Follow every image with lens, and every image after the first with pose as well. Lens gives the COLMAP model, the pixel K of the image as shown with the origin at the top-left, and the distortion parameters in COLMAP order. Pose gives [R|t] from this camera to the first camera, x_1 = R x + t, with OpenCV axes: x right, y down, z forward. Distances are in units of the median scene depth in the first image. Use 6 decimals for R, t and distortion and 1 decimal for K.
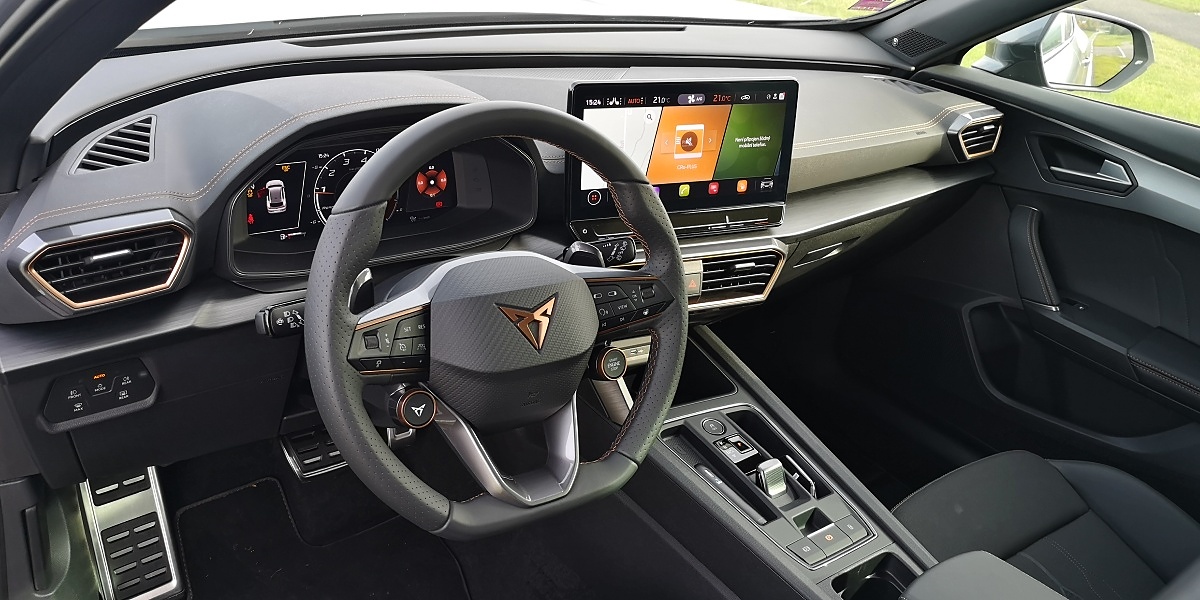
lens RADIAL K [[943.1, 0, 600.0], [0, 943.1, 300.0], [0, 0, 1]] dist [0.011630, 0.004187]
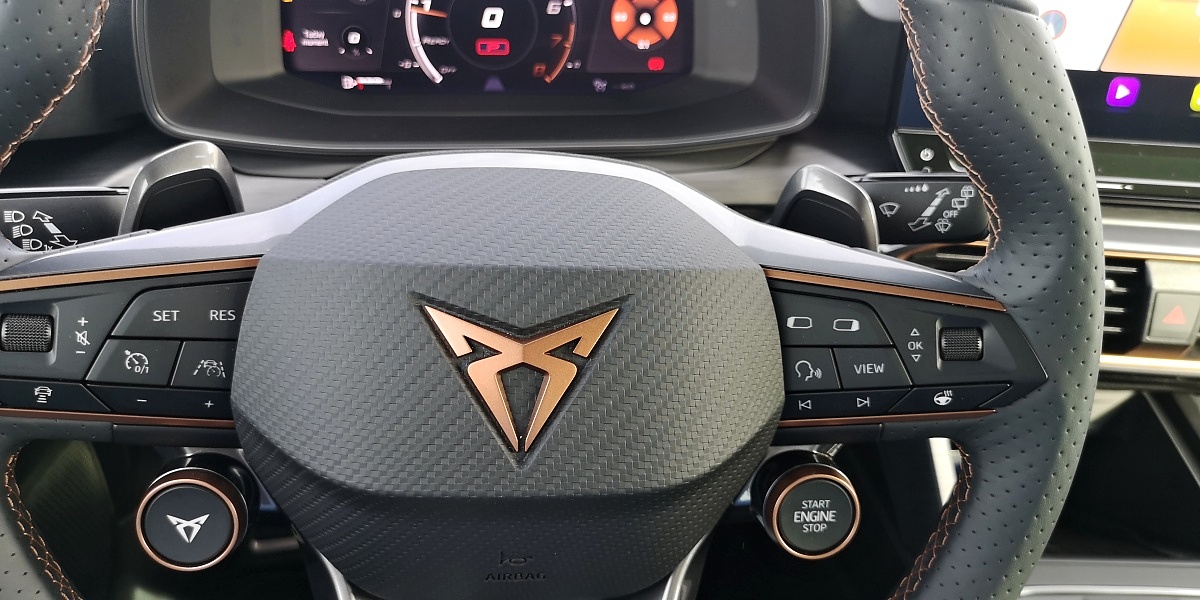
lens RADIAL K [[943.1, 0, 600.0], [0, 943.1, 300.0], [0, 0, 1]] dist [0.011630, 0.004187]
pose [[0.859302, 0.215822, -0.463703, 0.092661], [-0.175973, 0.976016, 0.128168, -0.043525], [0.480243, -0.028536, 0.876671, 0.642453]]
